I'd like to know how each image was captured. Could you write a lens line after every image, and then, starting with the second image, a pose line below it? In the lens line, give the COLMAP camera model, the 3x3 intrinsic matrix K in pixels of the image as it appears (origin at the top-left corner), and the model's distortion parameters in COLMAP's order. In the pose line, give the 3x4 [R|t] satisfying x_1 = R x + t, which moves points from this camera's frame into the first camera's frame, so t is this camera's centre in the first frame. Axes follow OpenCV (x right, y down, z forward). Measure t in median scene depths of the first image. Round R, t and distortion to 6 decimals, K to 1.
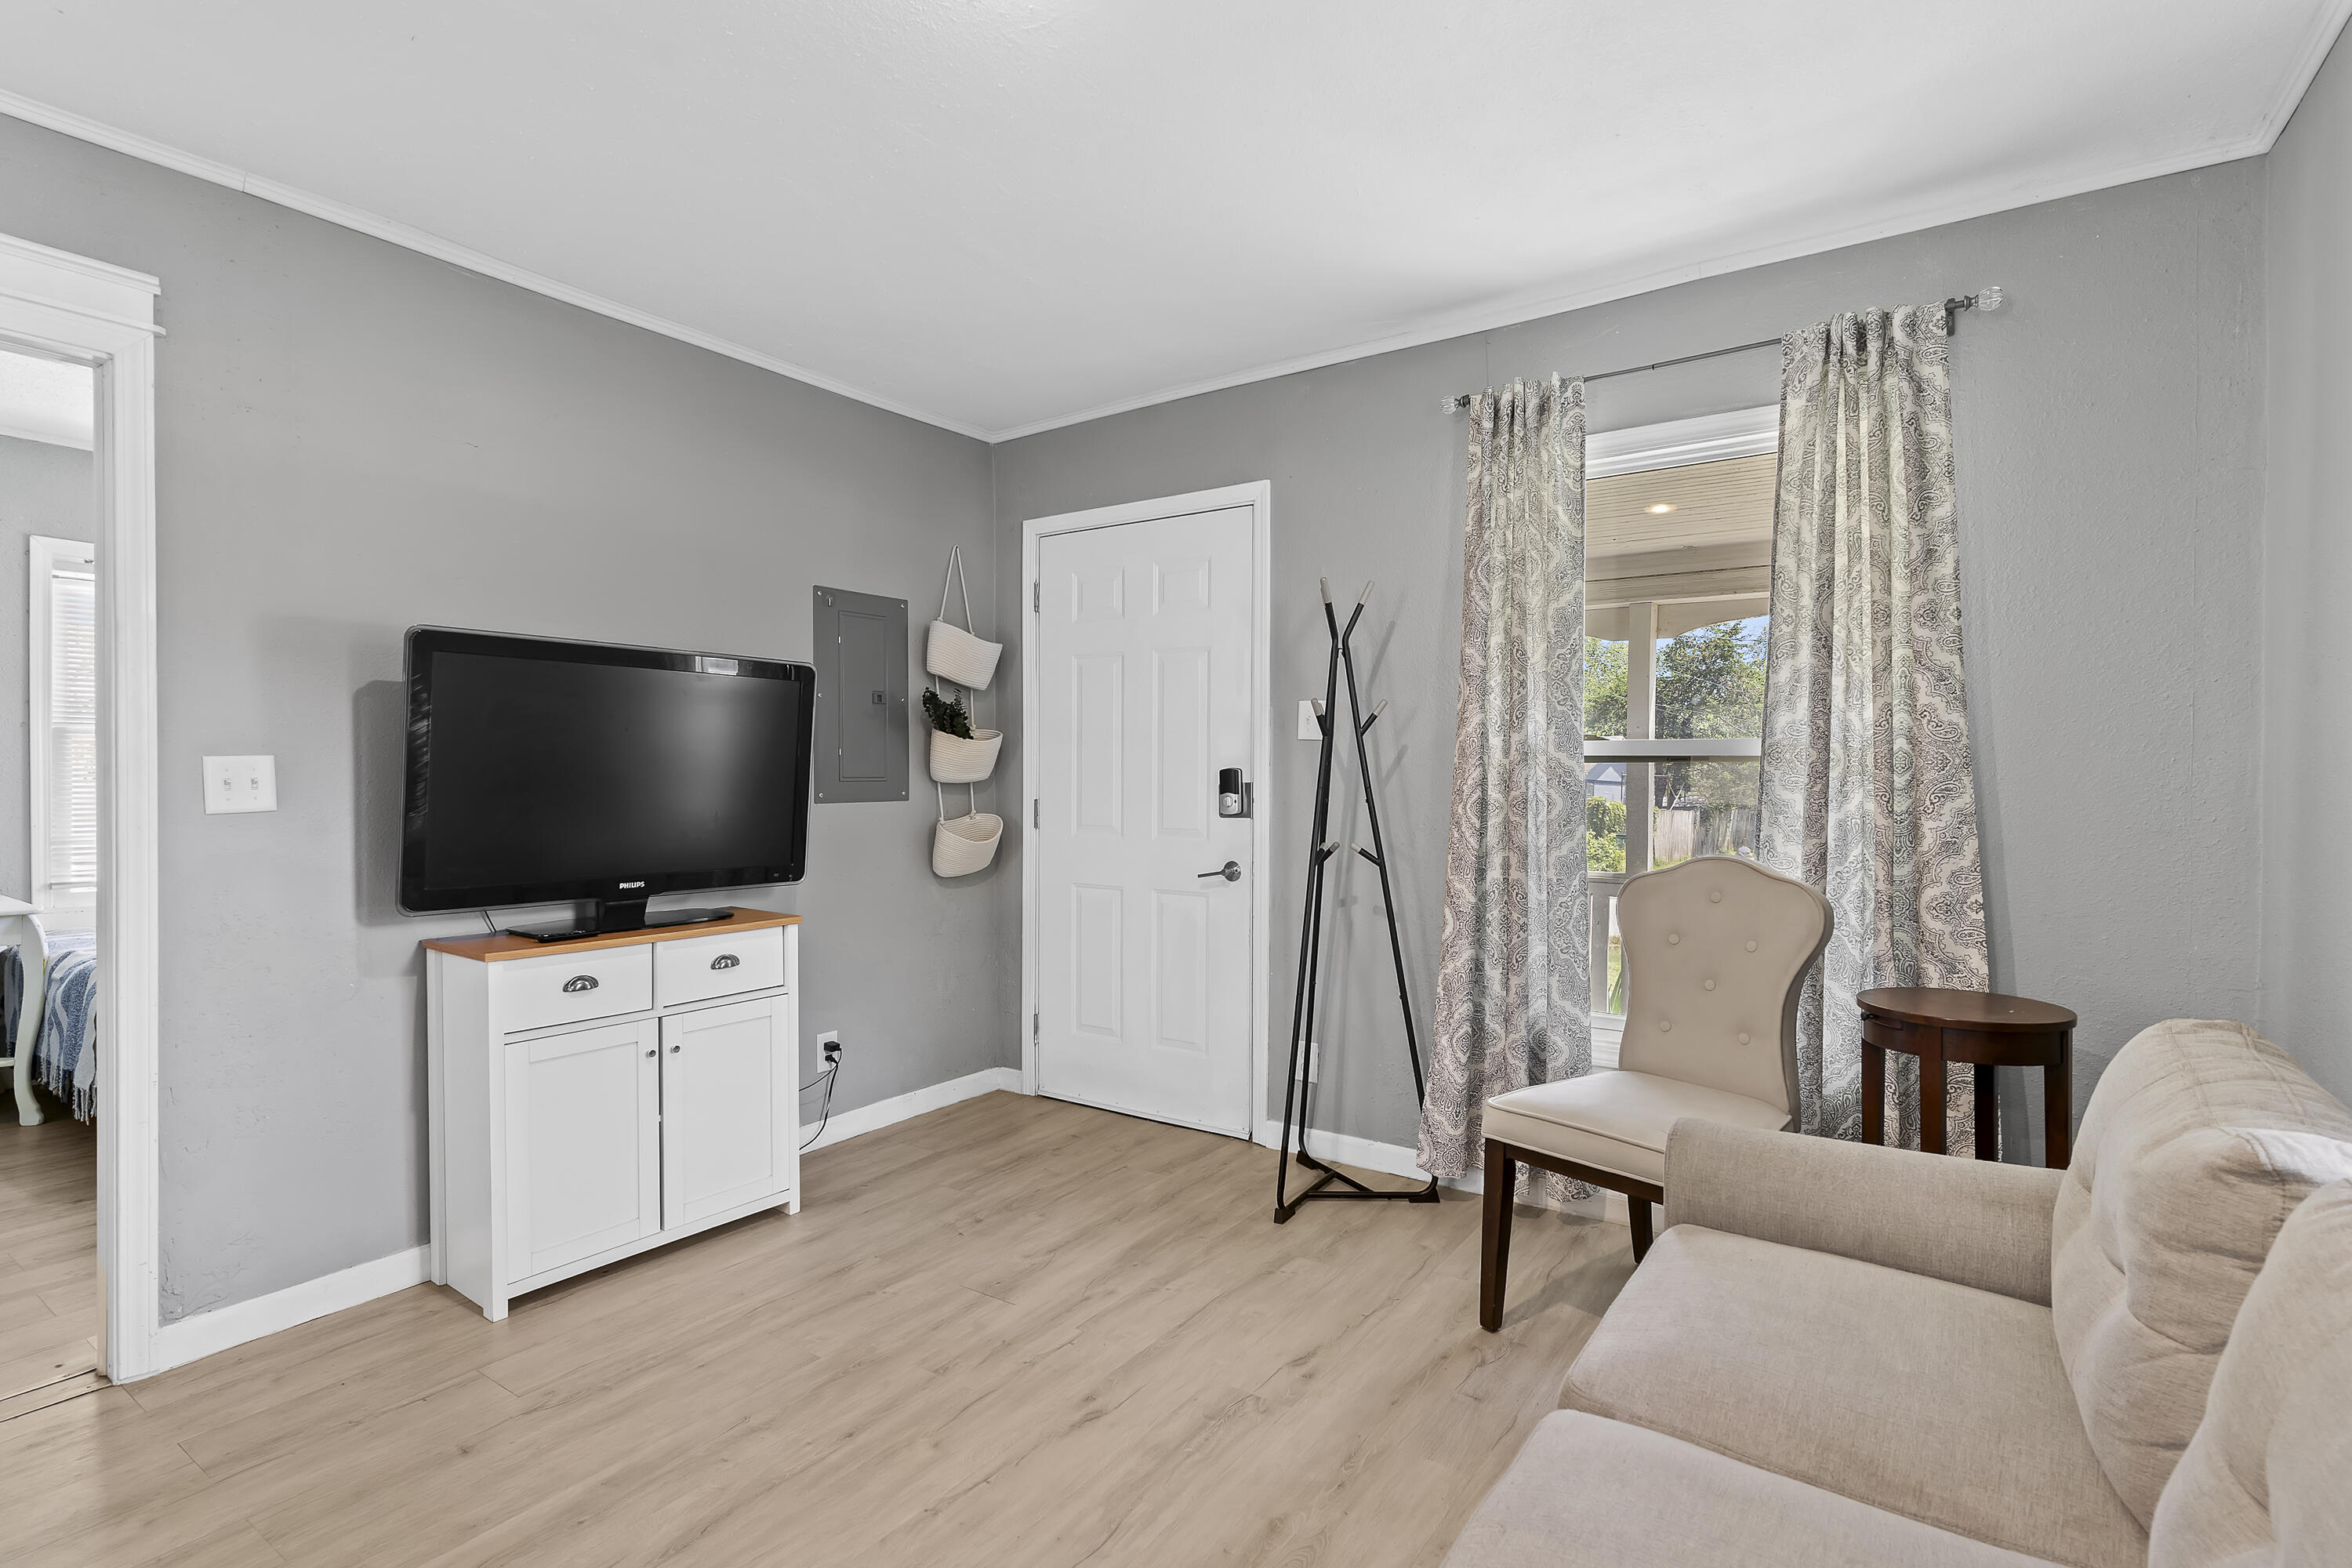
lens RADIAL K [[1131.0, 0, 1169.5], [0, 1131.0, 777.1], [0, 0, 1]] dist [0.001790, 0.000556]
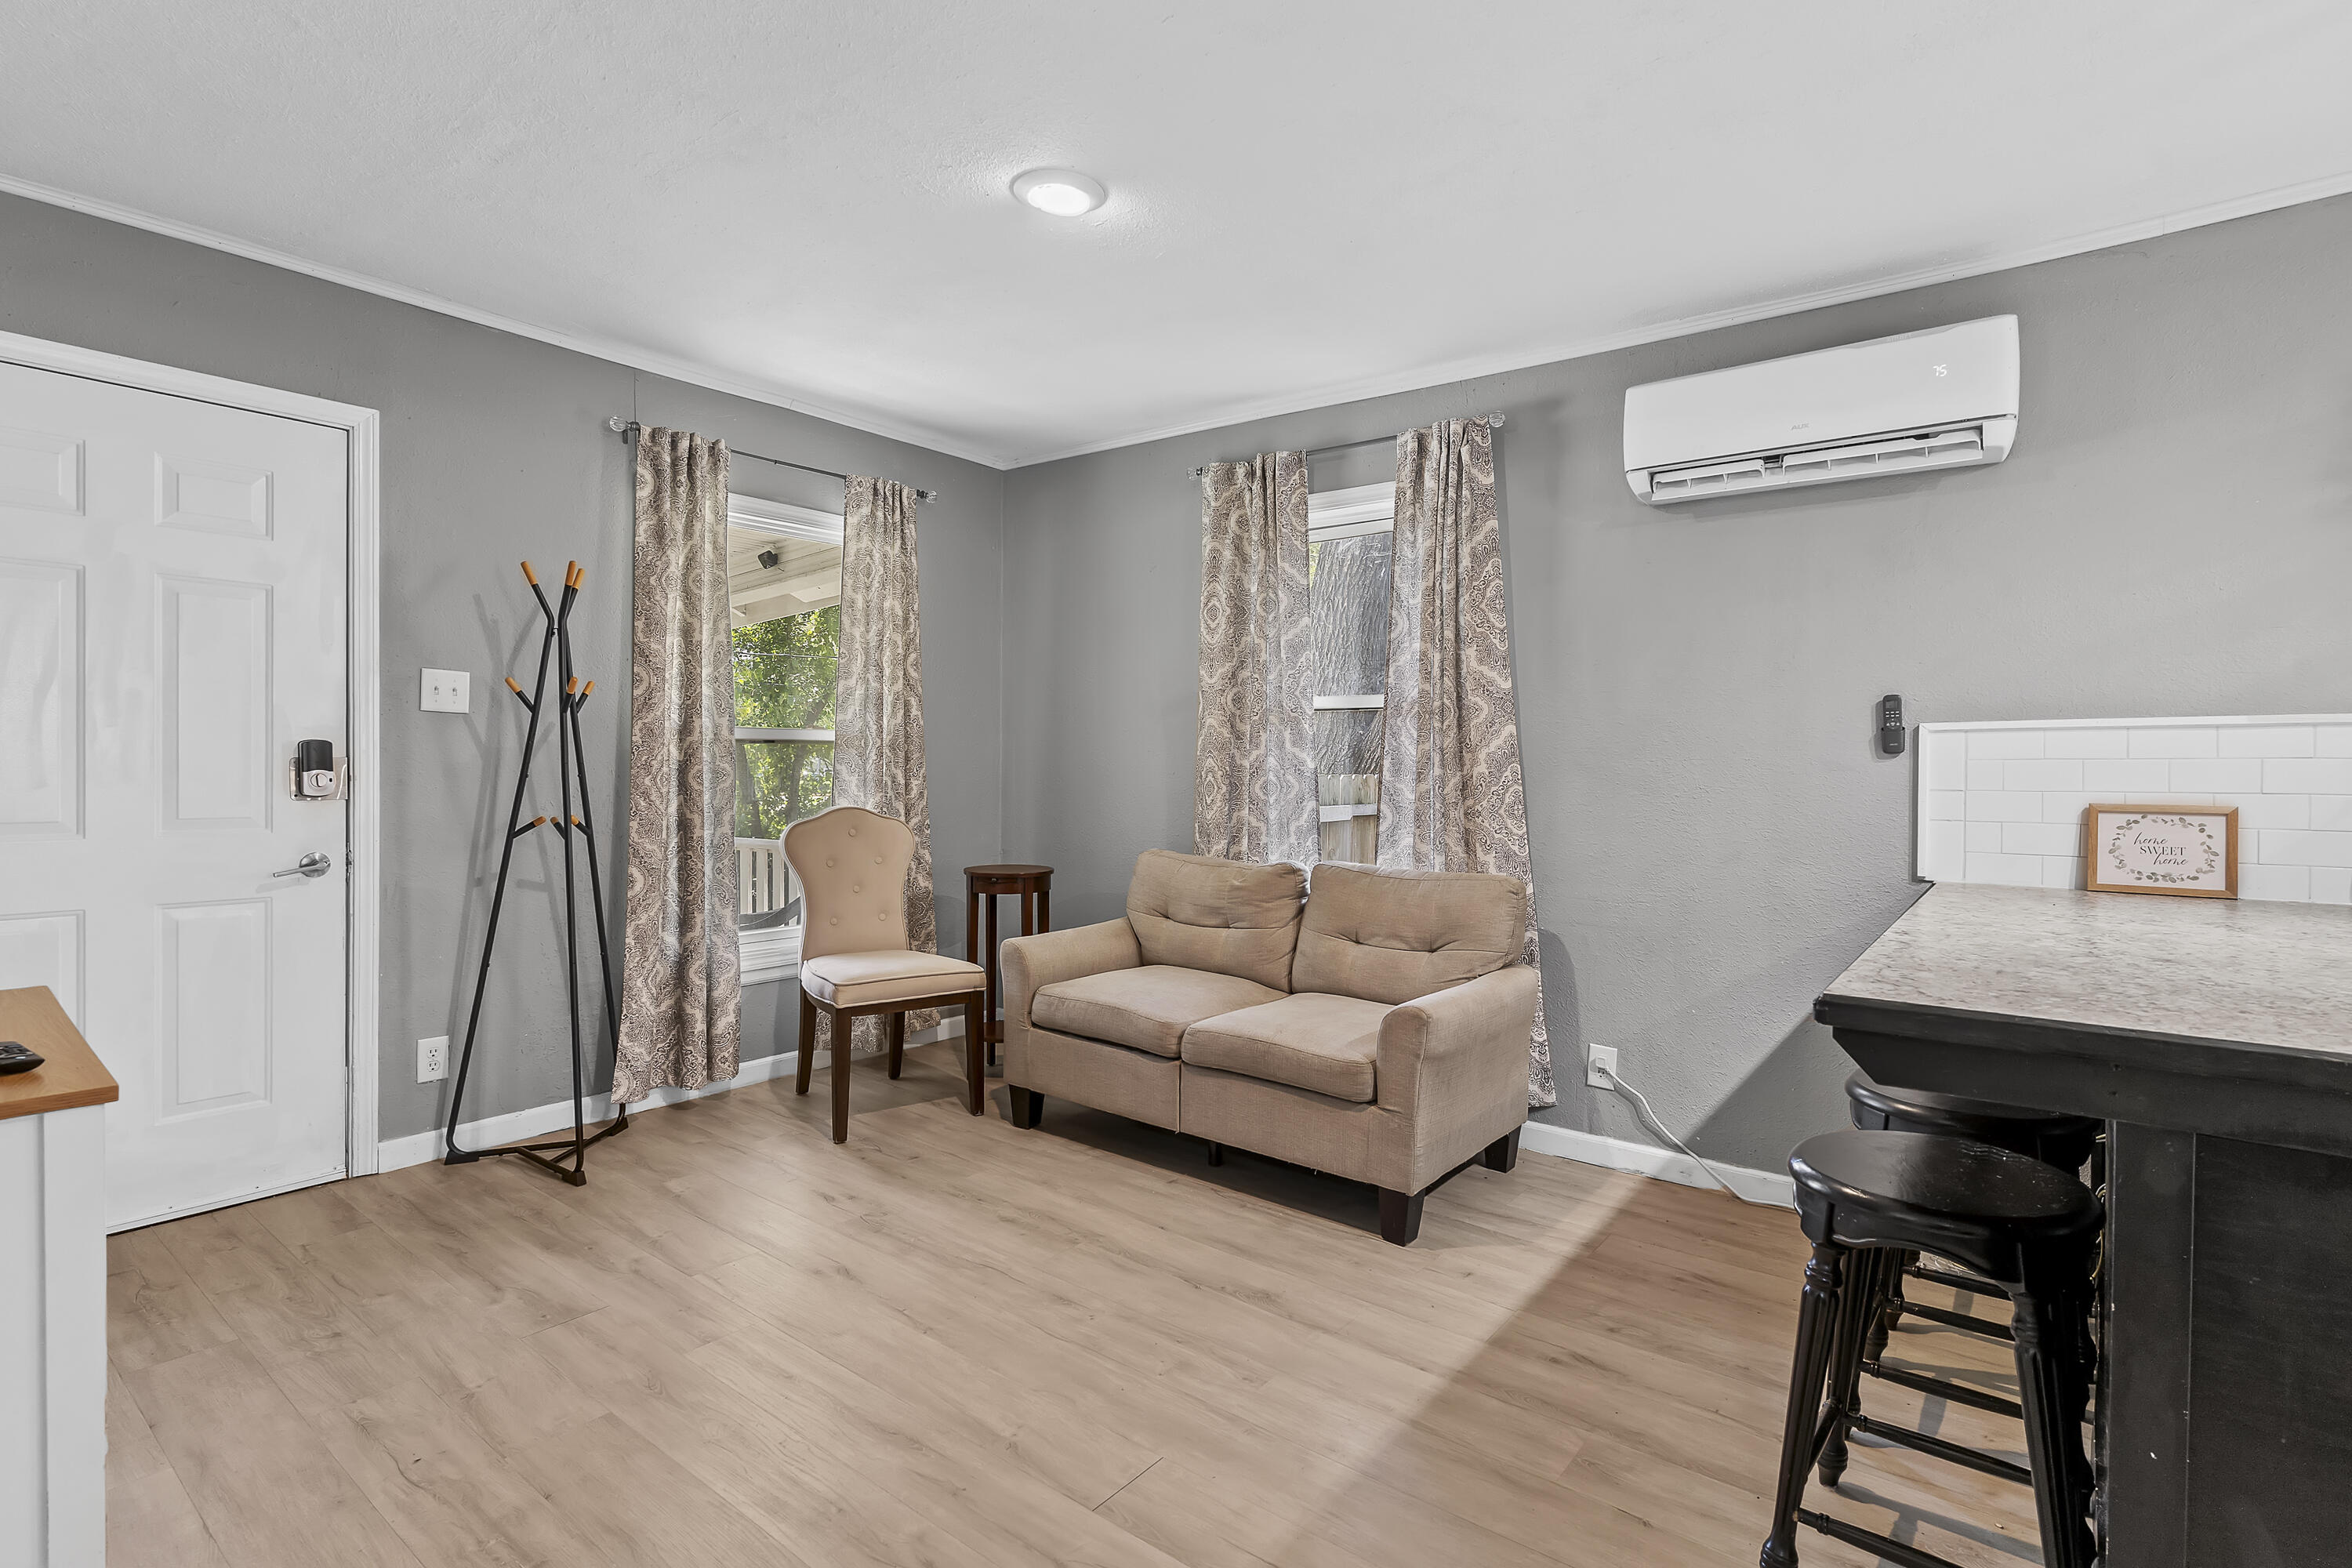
lens RADIAL K [[1131.0, 0, 1169.5], [0, 1131.0, 777.1], [0, 0, 1]] dist [0.001790, 0.000556]
pose [[0.071401, -0.015445, 0.997328, -0.884737], [-0.006577, 0.999851, 0.015955, 0.001711], [-0.997426, -0.007699, 0.071289, 0.390951]]
